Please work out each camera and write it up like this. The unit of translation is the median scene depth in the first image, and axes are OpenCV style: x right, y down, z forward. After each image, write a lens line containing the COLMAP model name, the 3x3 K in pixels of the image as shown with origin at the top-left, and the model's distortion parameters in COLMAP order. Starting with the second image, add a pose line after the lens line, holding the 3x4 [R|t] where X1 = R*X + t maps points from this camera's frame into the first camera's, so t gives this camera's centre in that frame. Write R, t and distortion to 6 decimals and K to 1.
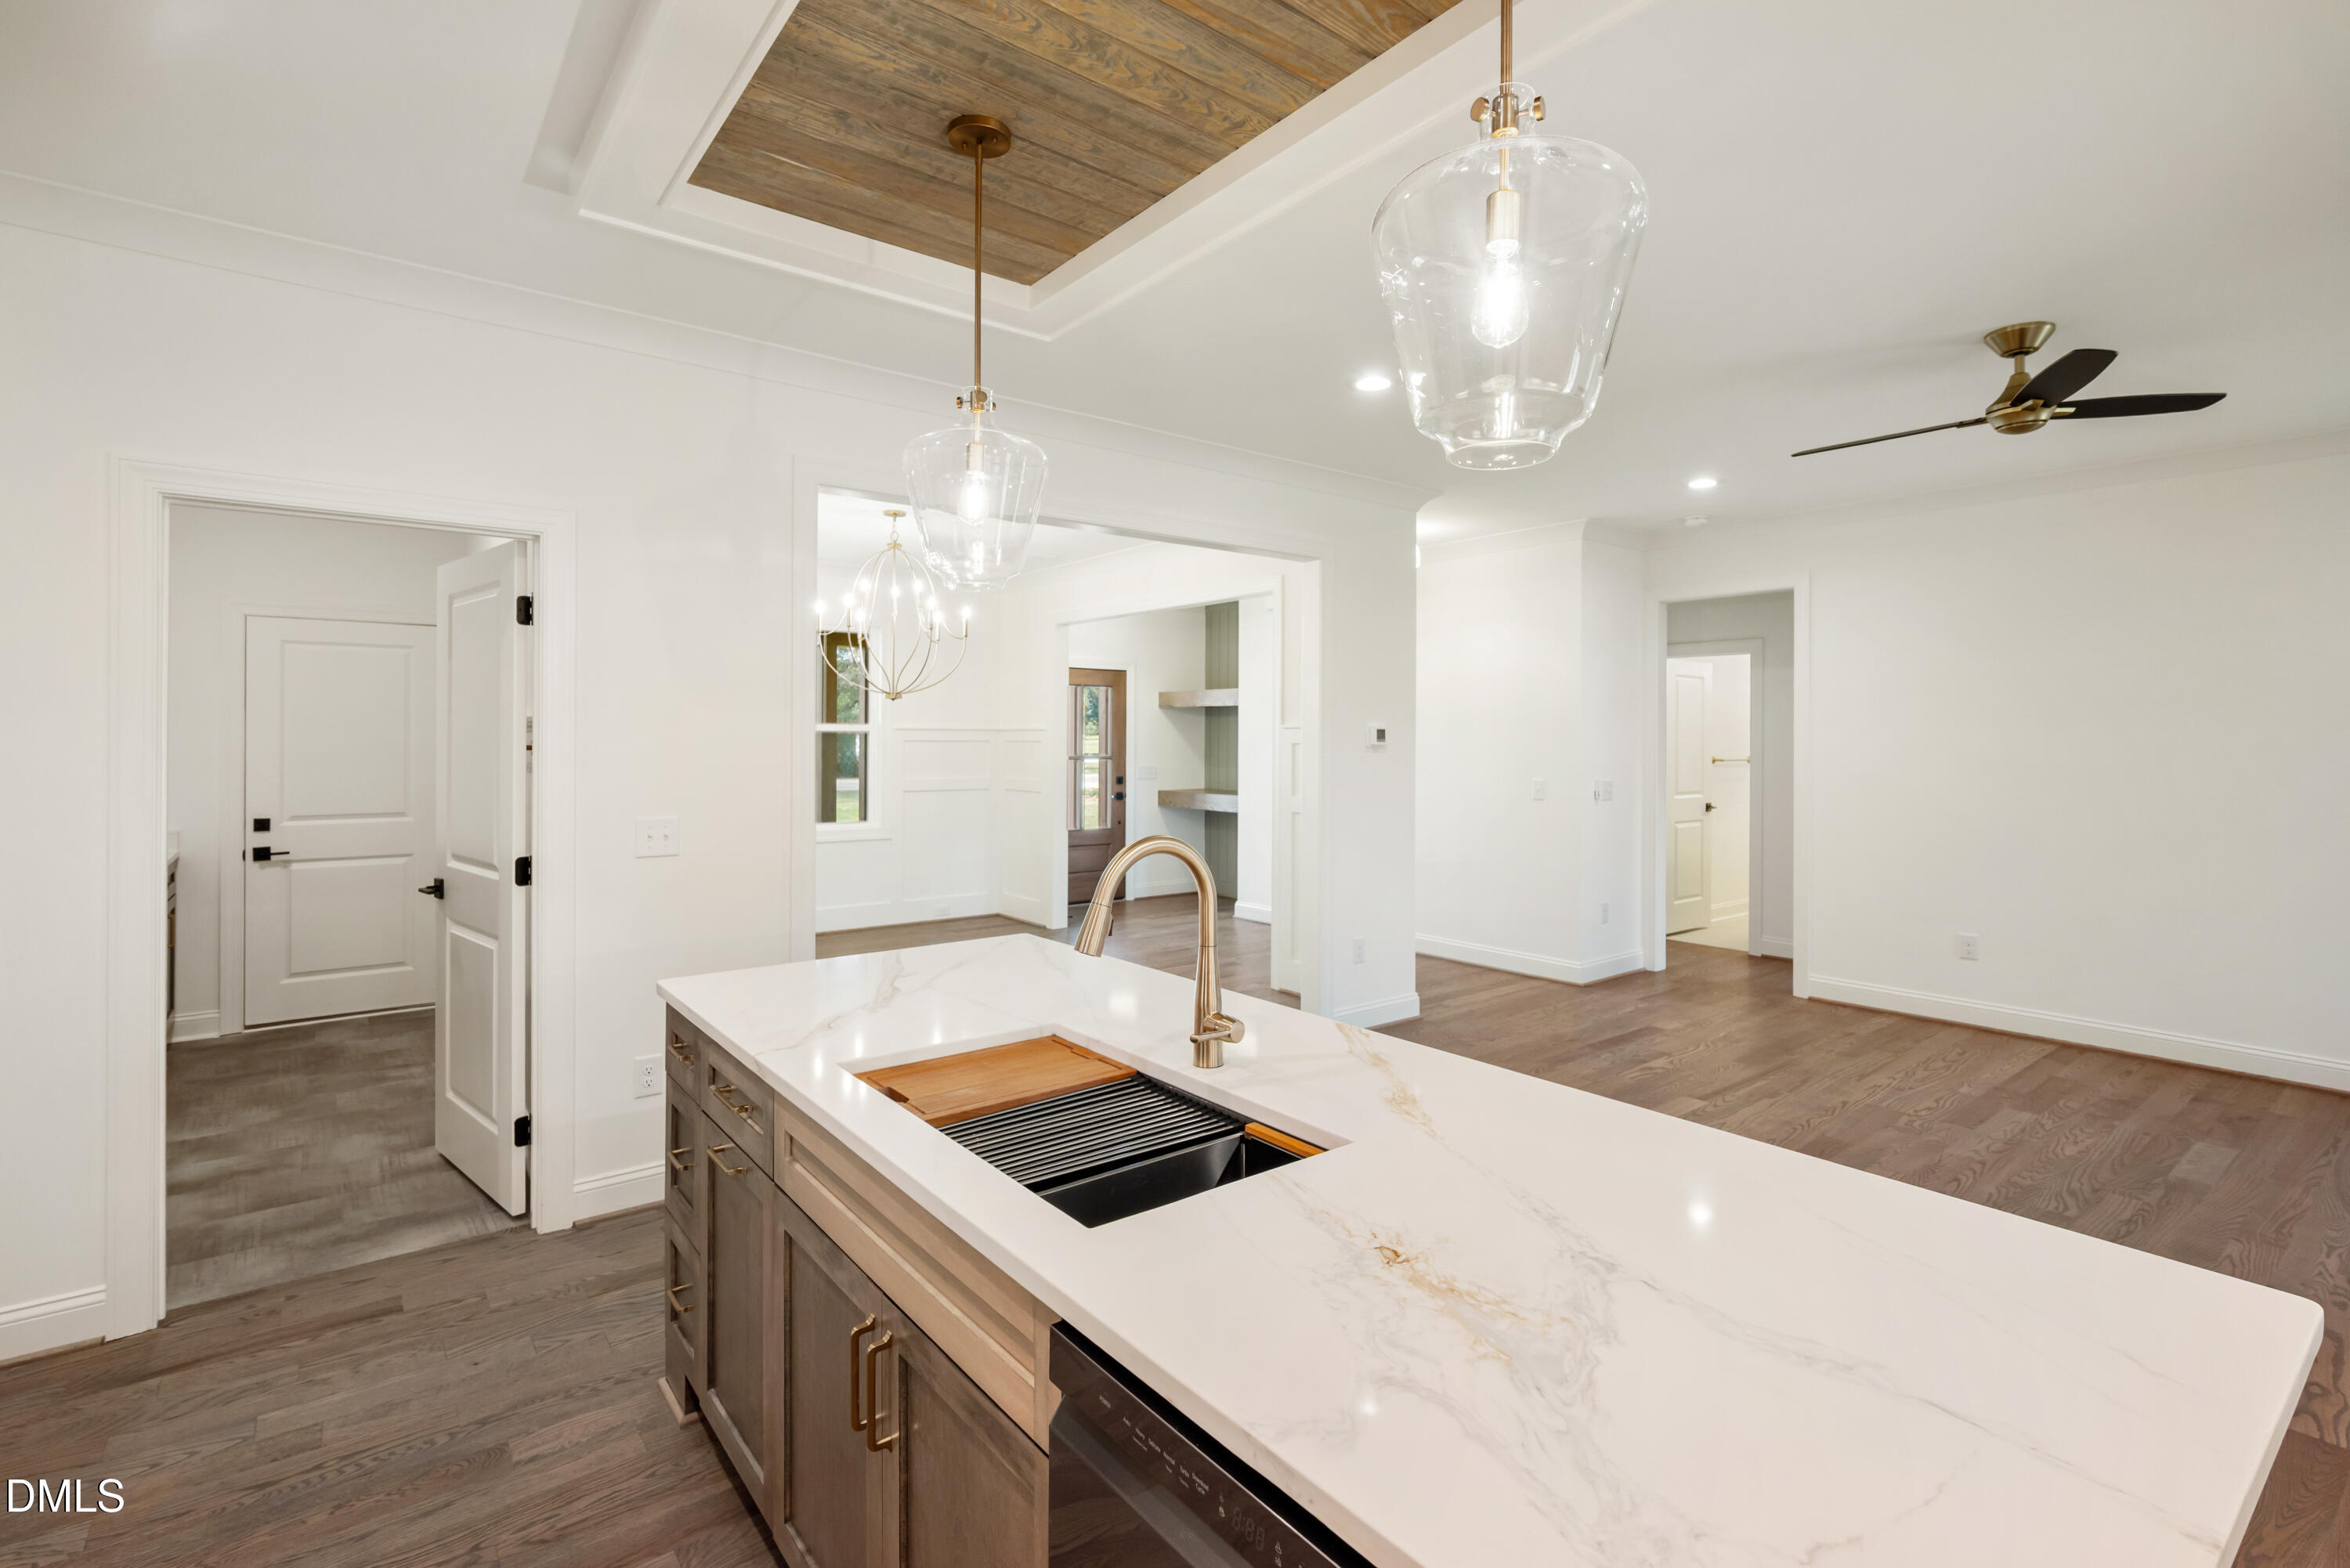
lens RADIAL K [[1069.4, 0, 1221.9], [0, 1069.4, 739.5], [0, 0, 1]] dist [-0.001298, 0.001243]
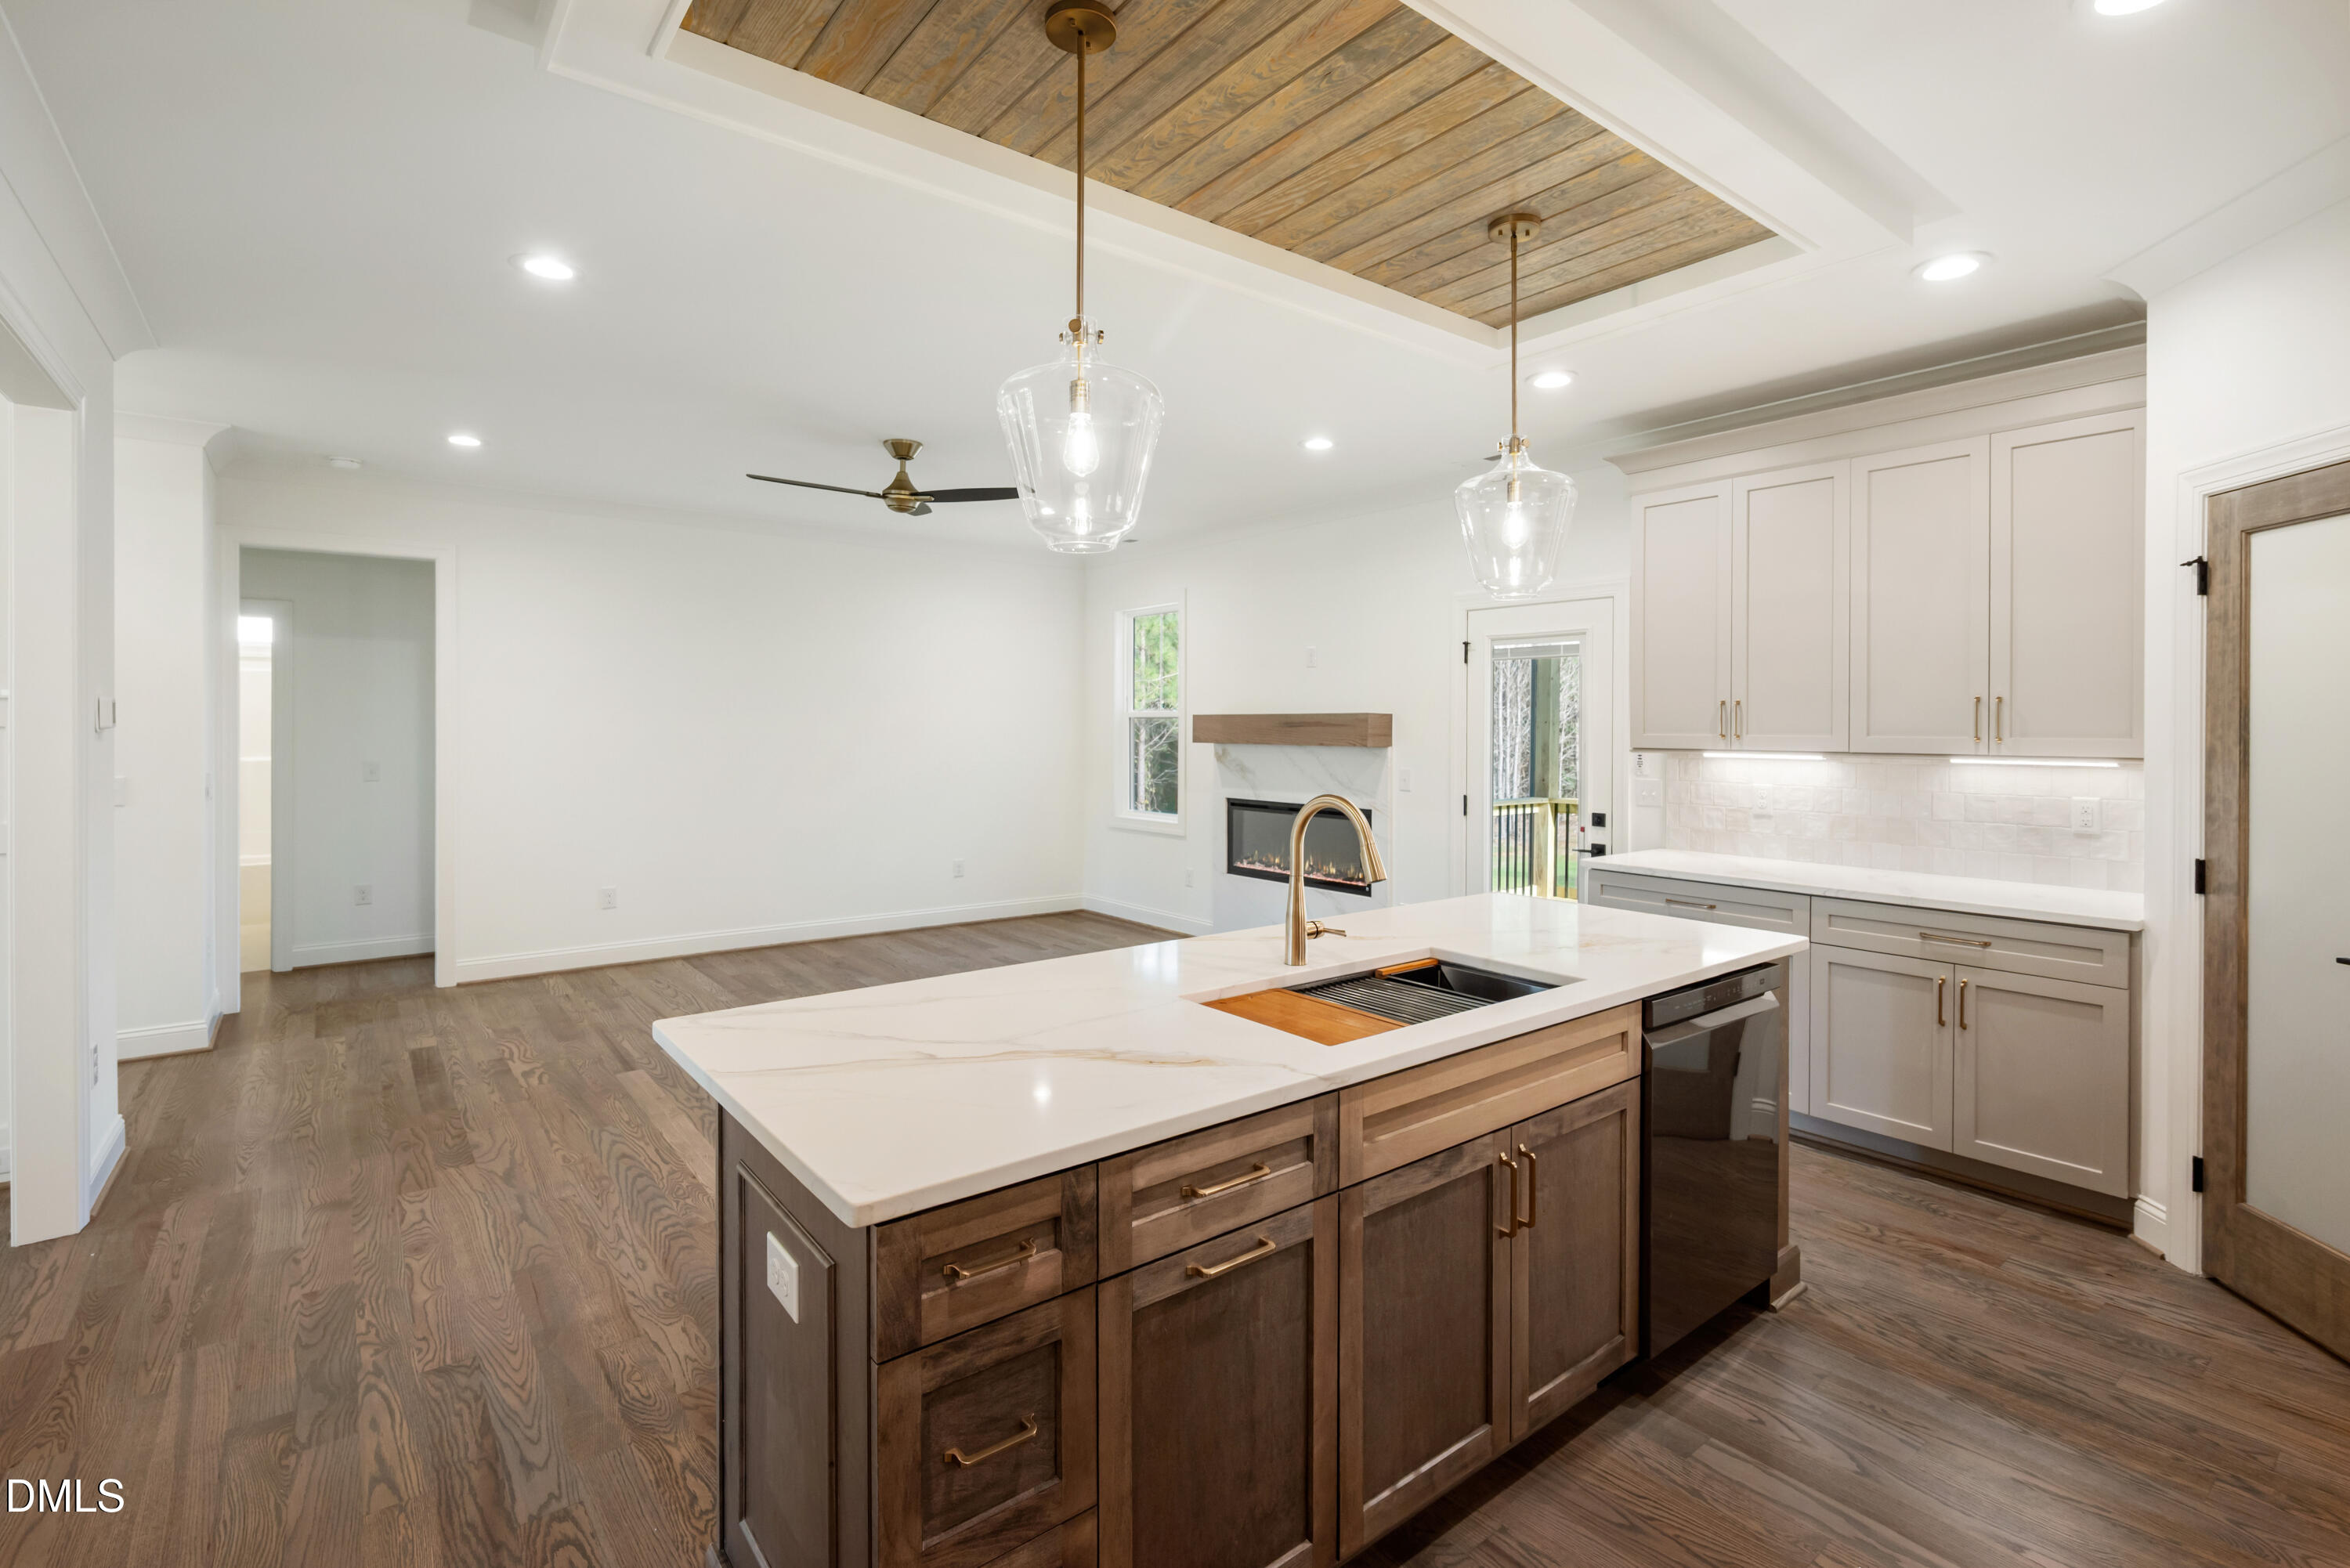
lens RADIAL K [[1069.4, 0, 1161.0], [0, 1069.4, 724.2], [0, 0, 1]] dist [-0.001298, 0.001243]
pose [[0.026256, -0.006070, 0.999637, -0.639426], [-0.001598, 0.999980, 0.006114, -0.004186], [-0.999654, -0.001758, 0.026246, 0.536570]]
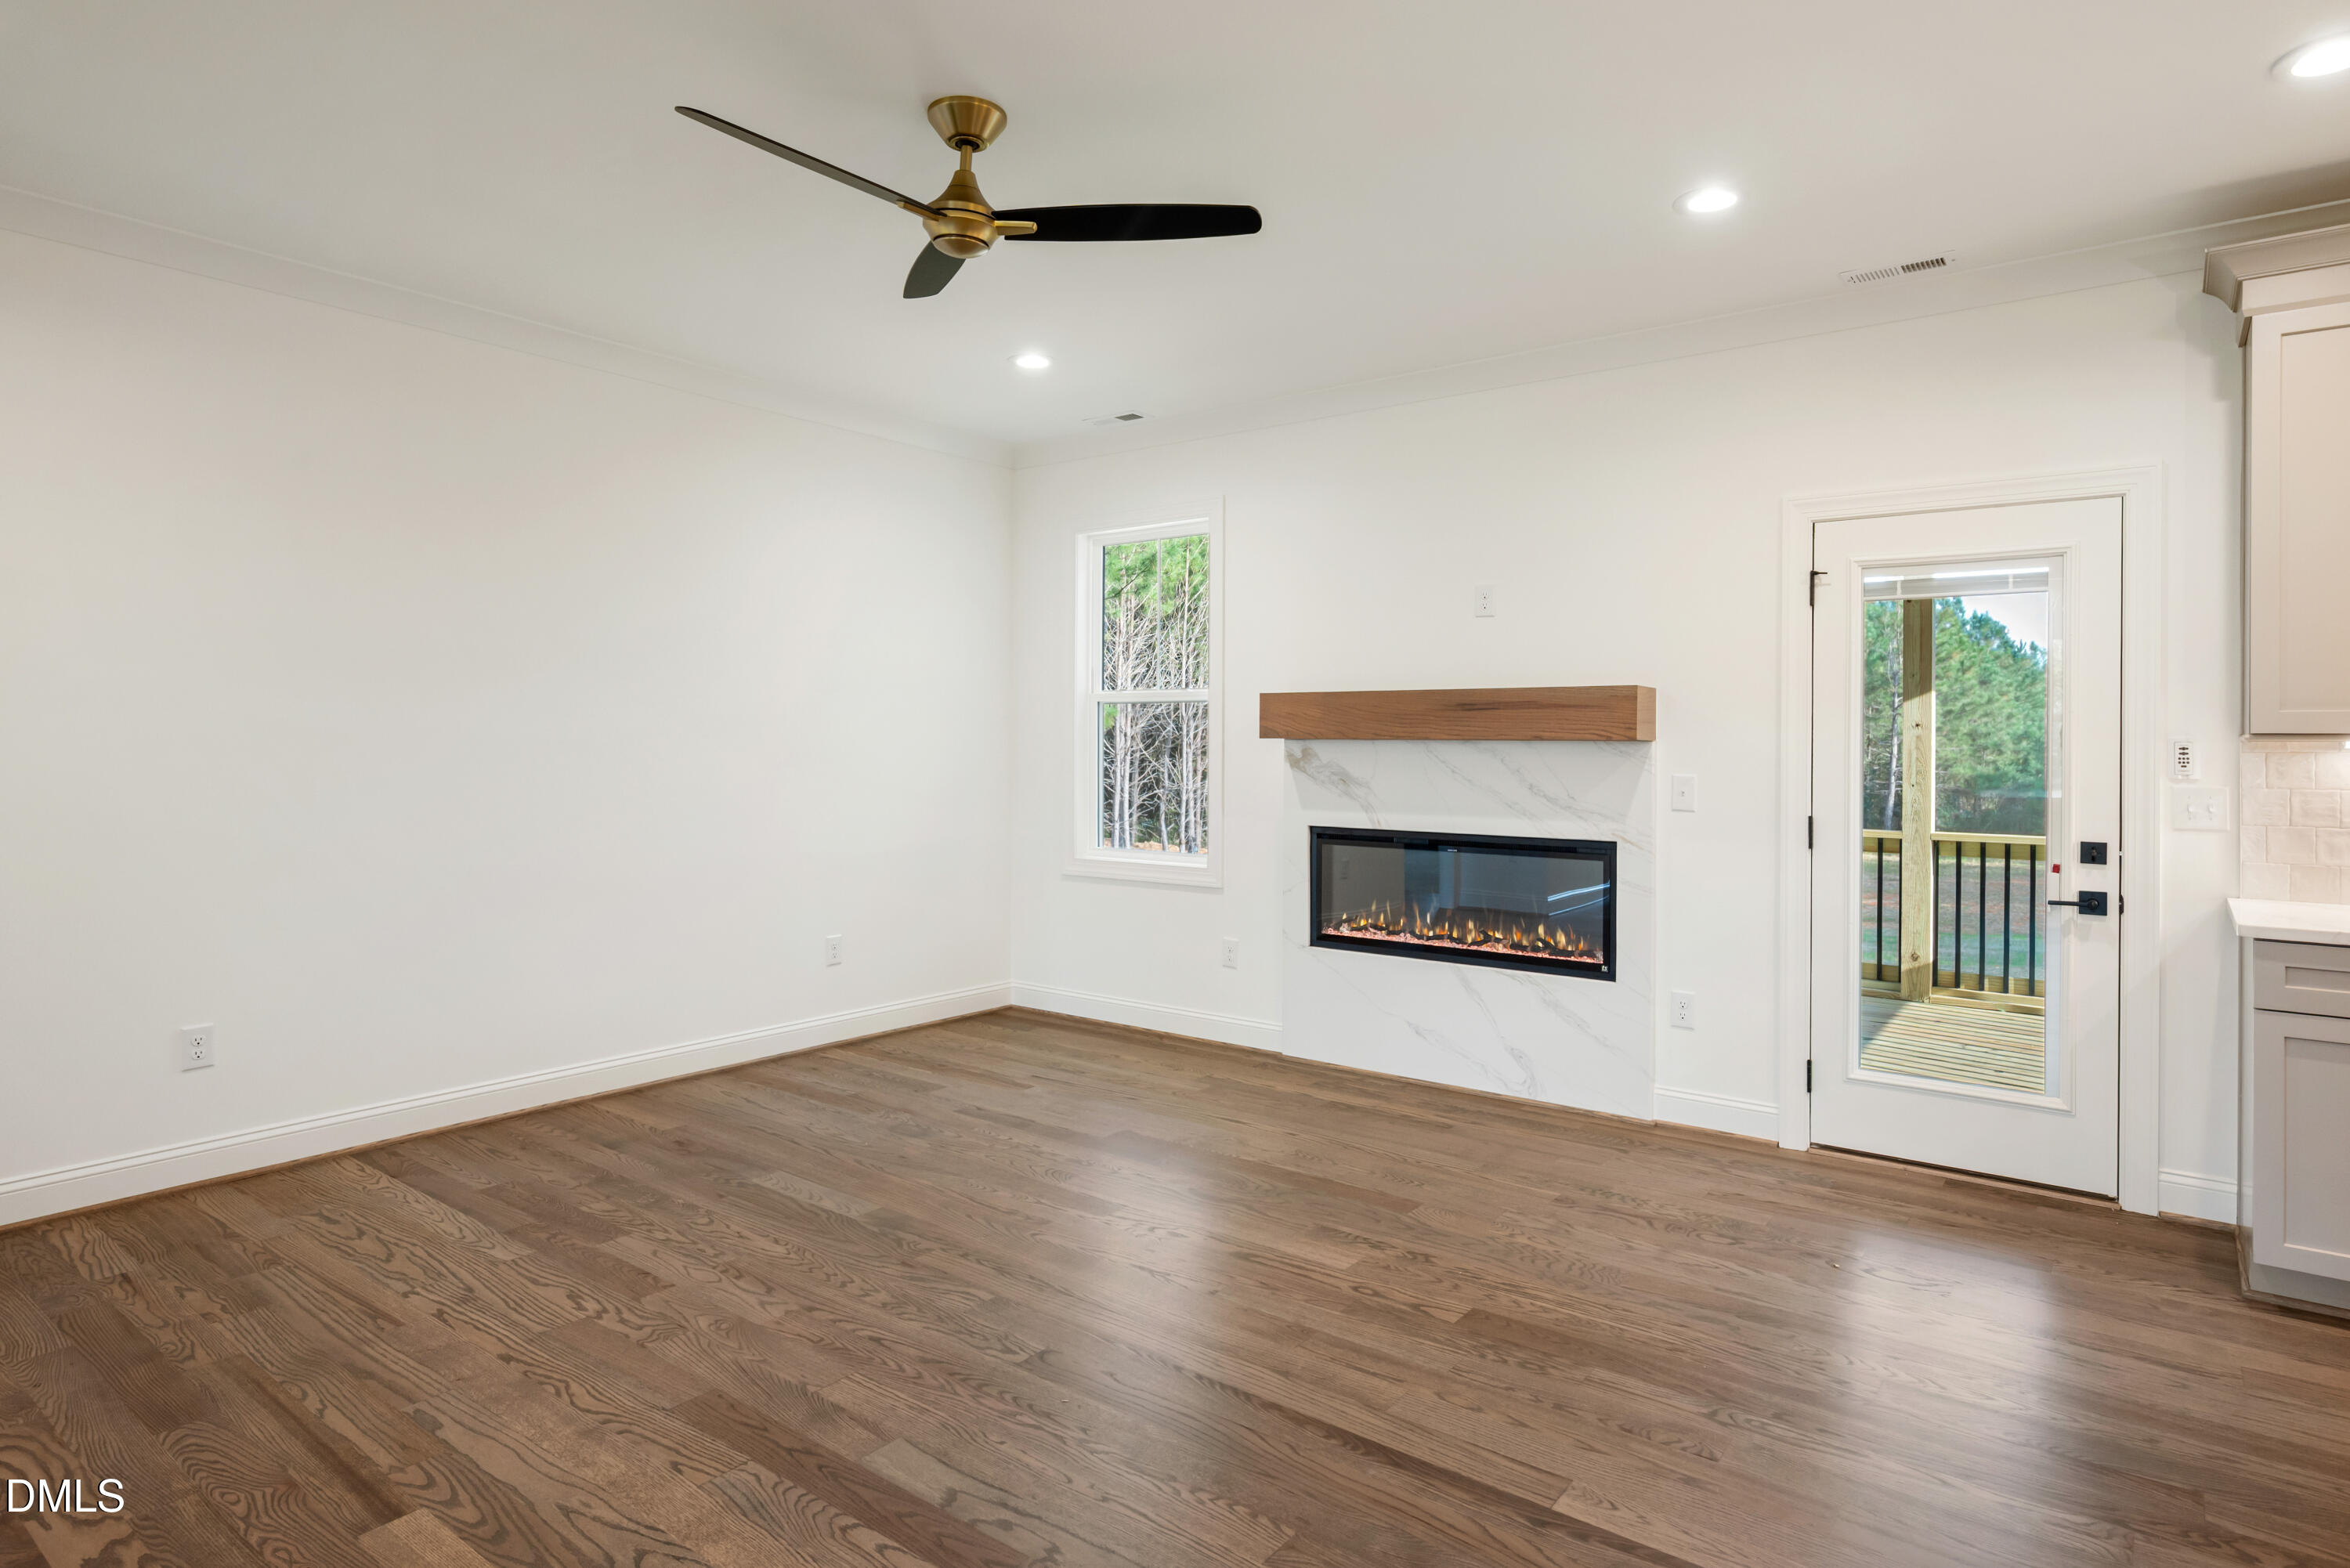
lens RADIAL K [[1304.4, 0, 1169.8], [0, 1304.4, 732.1], [0, 0, 1]] dist [0.006353, -0.001647]
pose [[-0.216233, -0.003902, 0.976334, -0.133085], [-0.005925, 0.999979, 0.002684, 0.030027], [-0.976324, -0.005204, -0.216252, 0.933976]]
